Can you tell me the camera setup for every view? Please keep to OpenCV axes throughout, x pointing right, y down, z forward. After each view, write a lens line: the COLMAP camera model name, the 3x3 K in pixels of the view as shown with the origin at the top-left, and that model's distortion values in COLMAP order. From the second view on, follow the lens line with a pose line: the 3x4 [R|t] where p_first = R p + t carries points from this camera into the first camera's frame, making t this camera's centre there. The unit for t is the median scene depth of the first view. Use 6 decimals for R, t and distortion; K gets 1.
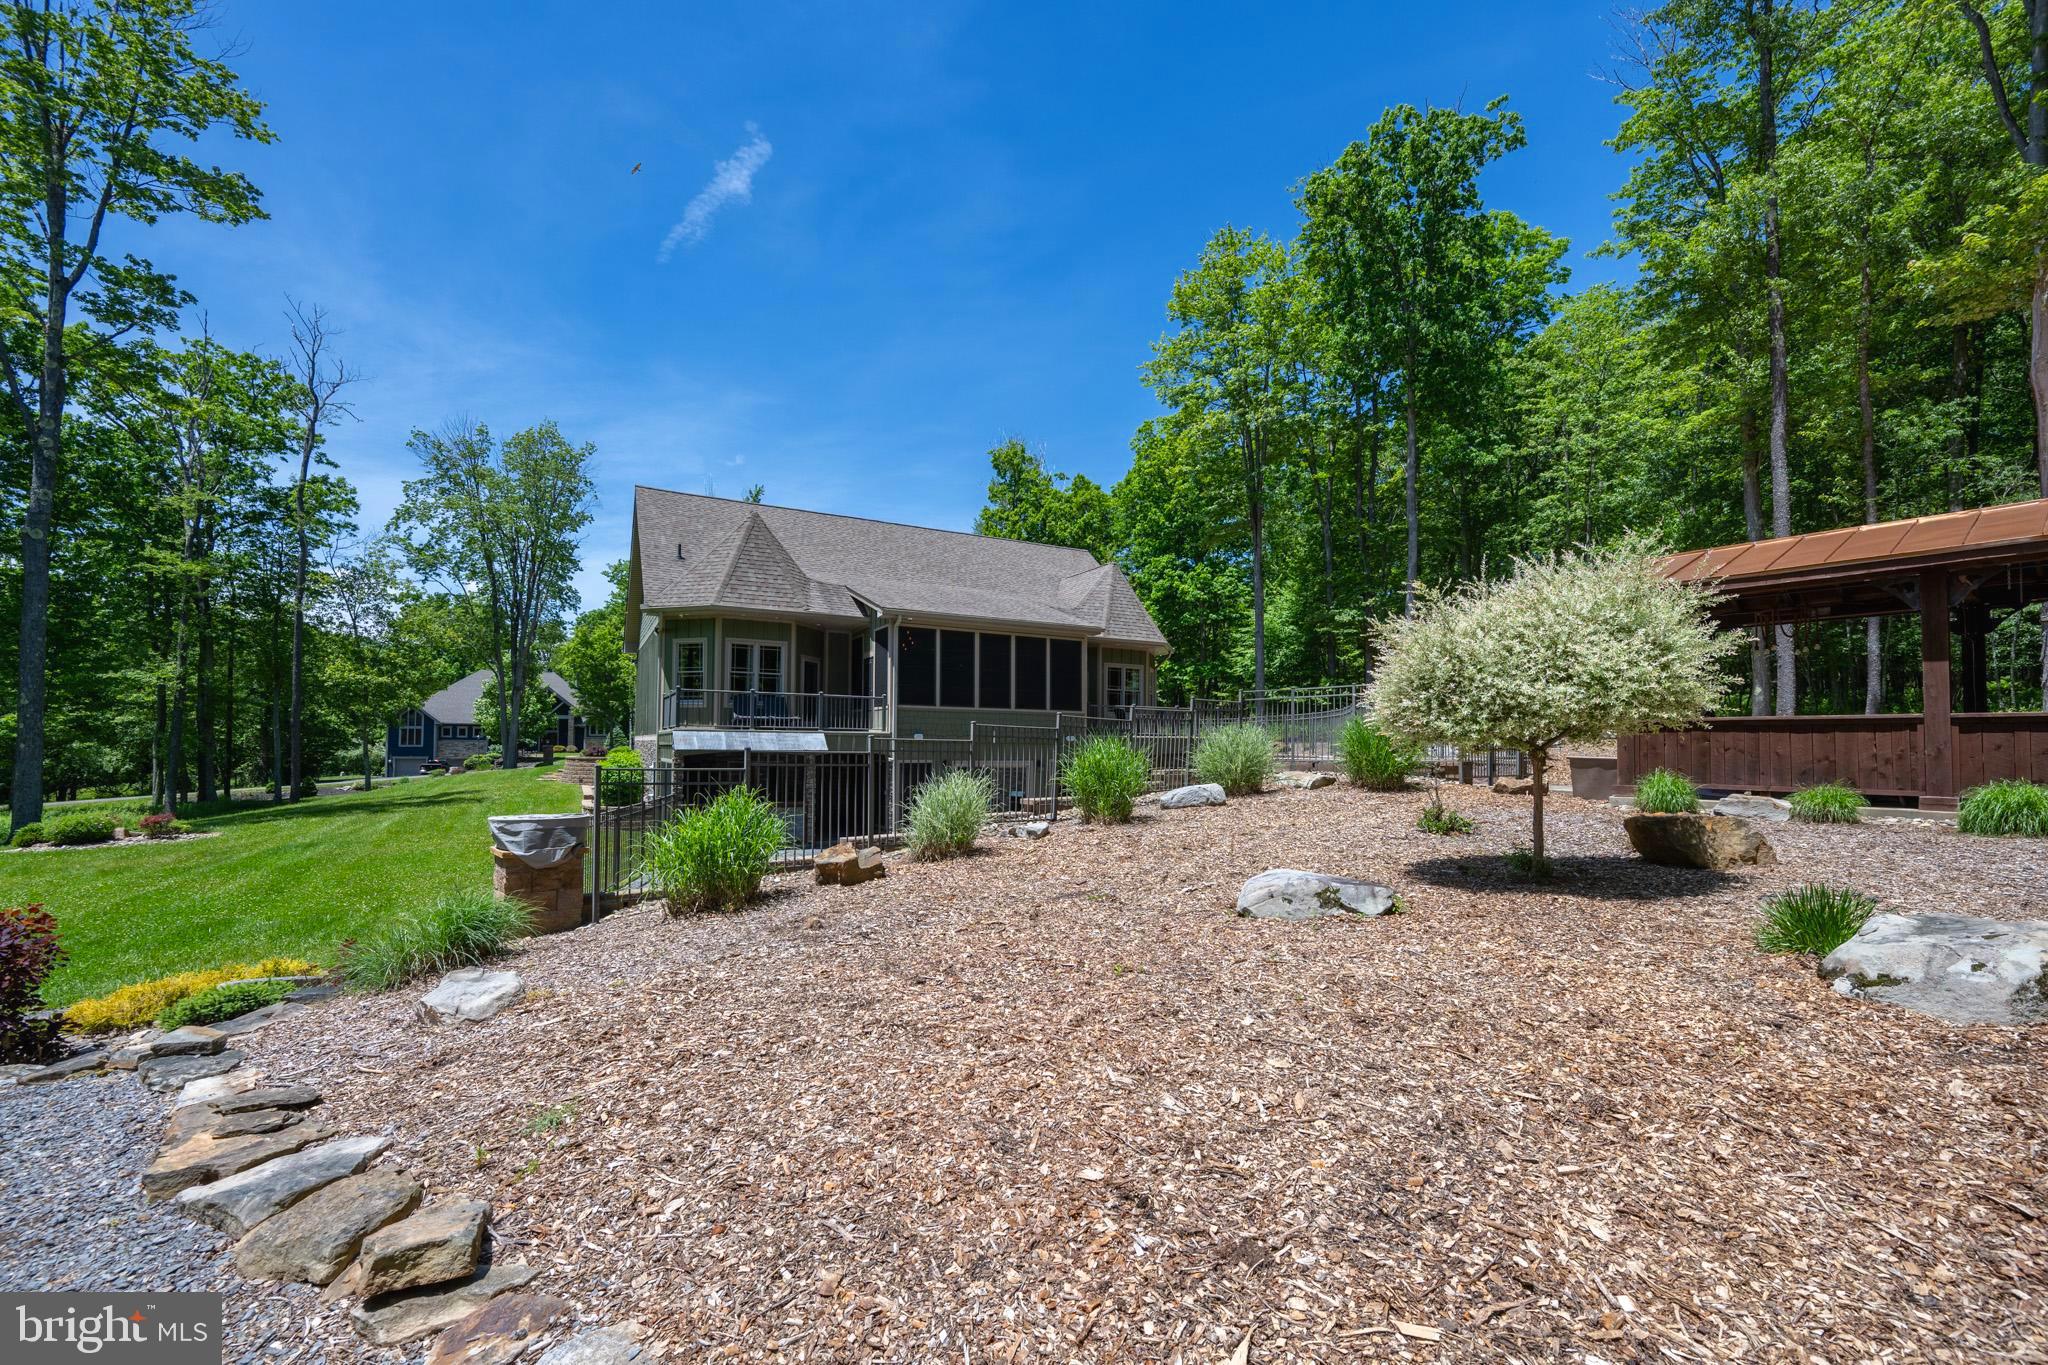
lens RADIAL K [[888.1, 0, 1023.8], [0, 888.1, 714.9], [0, 0, 1]] dist [0.000278, 0.000248]
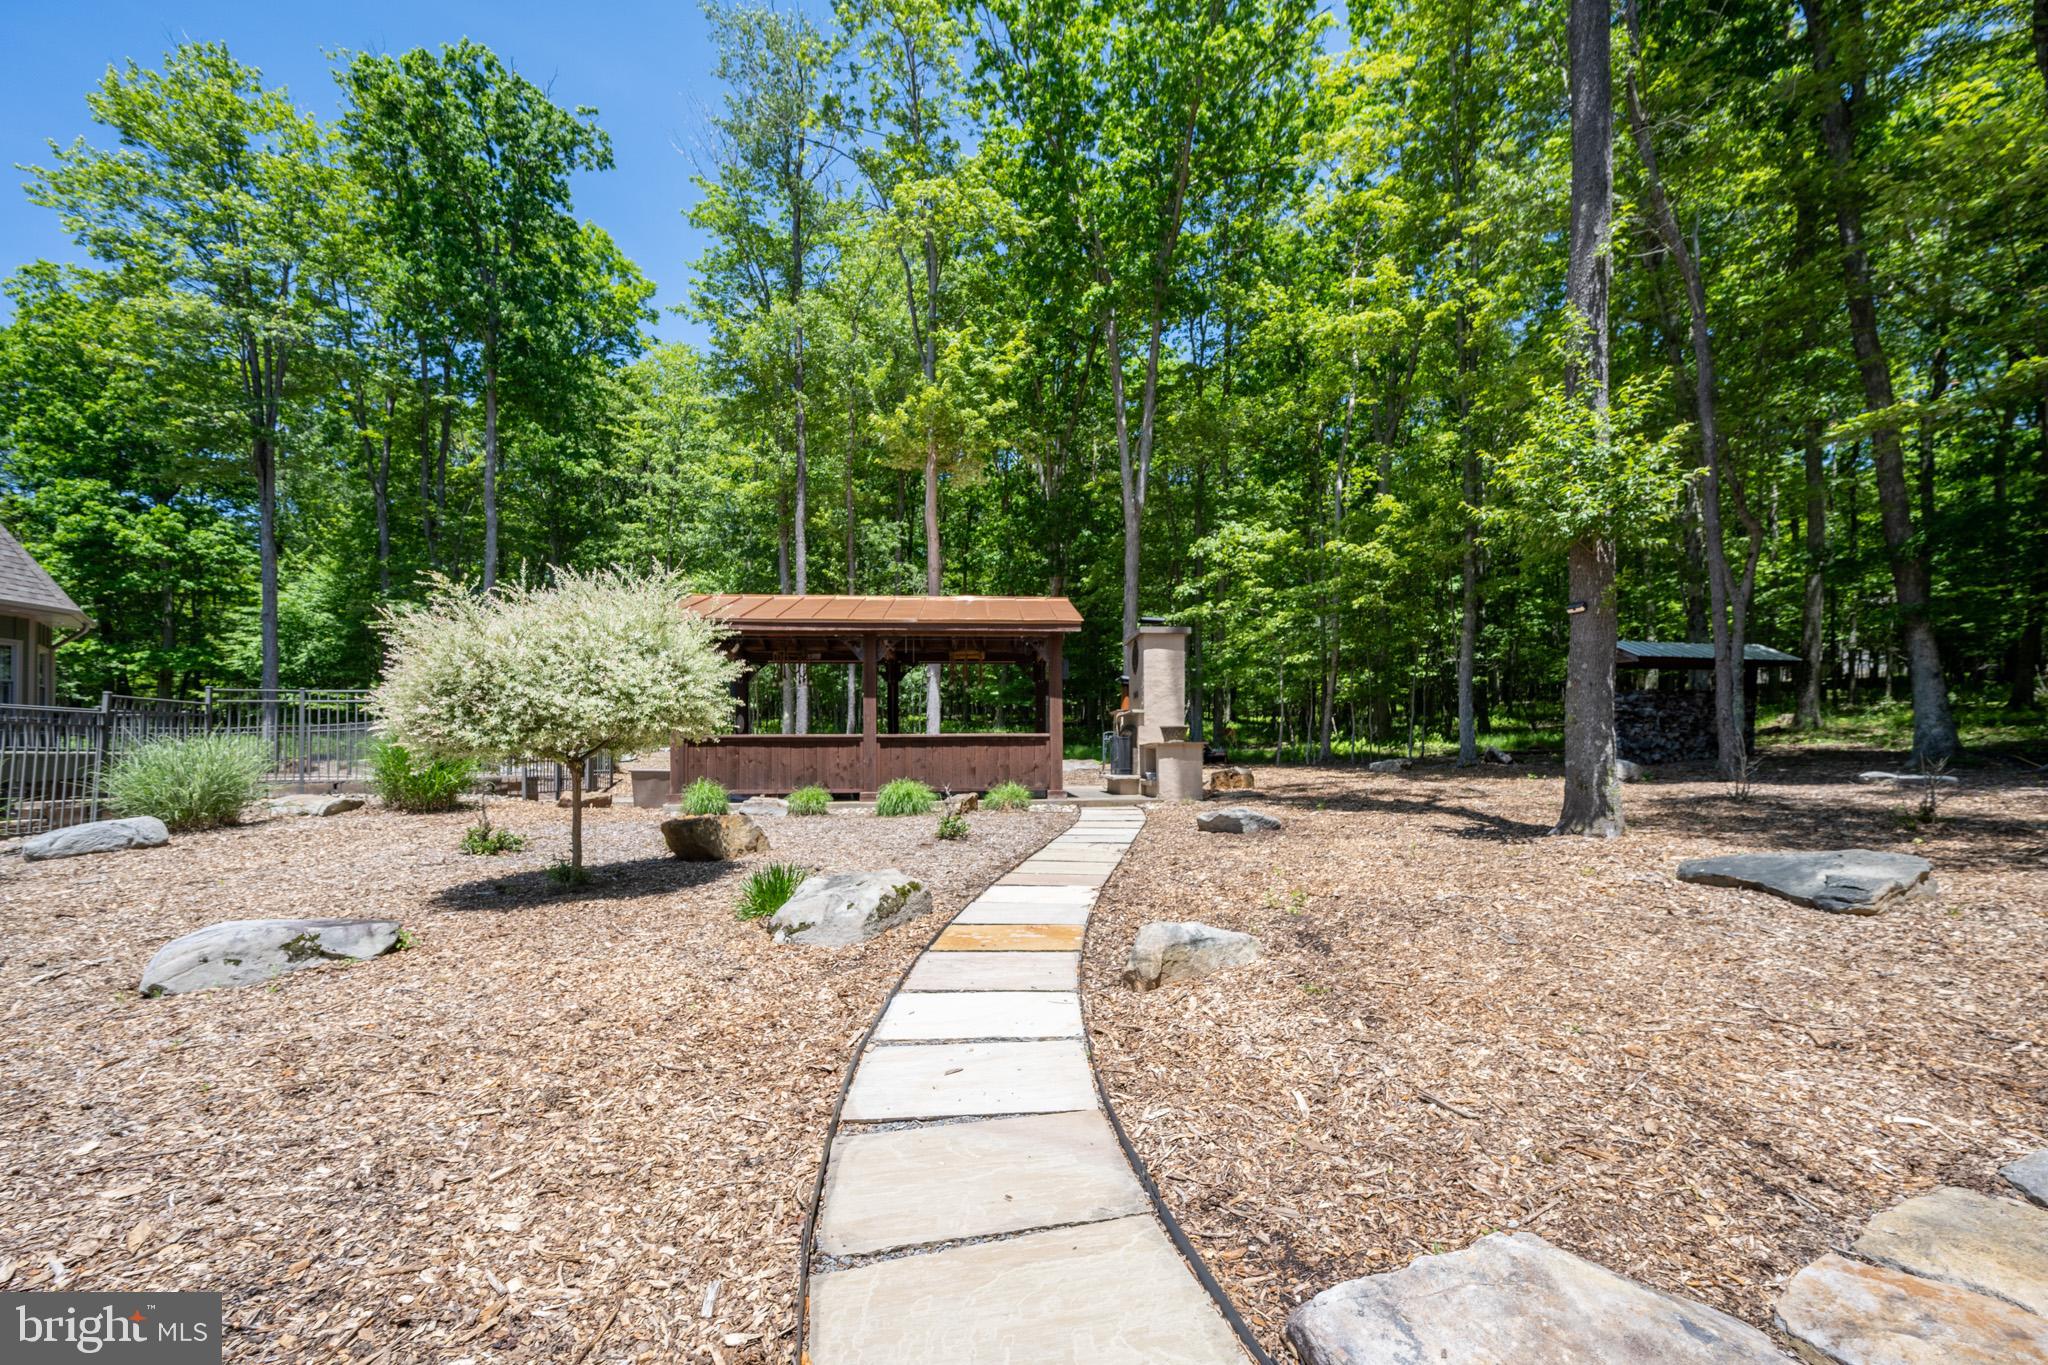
lens RADIAL K [[922.4, 0, 1022.8], [0, 922.4, 742.5], [0, 0, 1]] dist [-0.001165, 0.000082]
pose [[0.472650, -0.000868, 0.881250, -0.116763], [-0.026090, 0.999547, 0.014978, -0.012103], [-0.880864, -0.030071, 0.472413, 0.054674]]
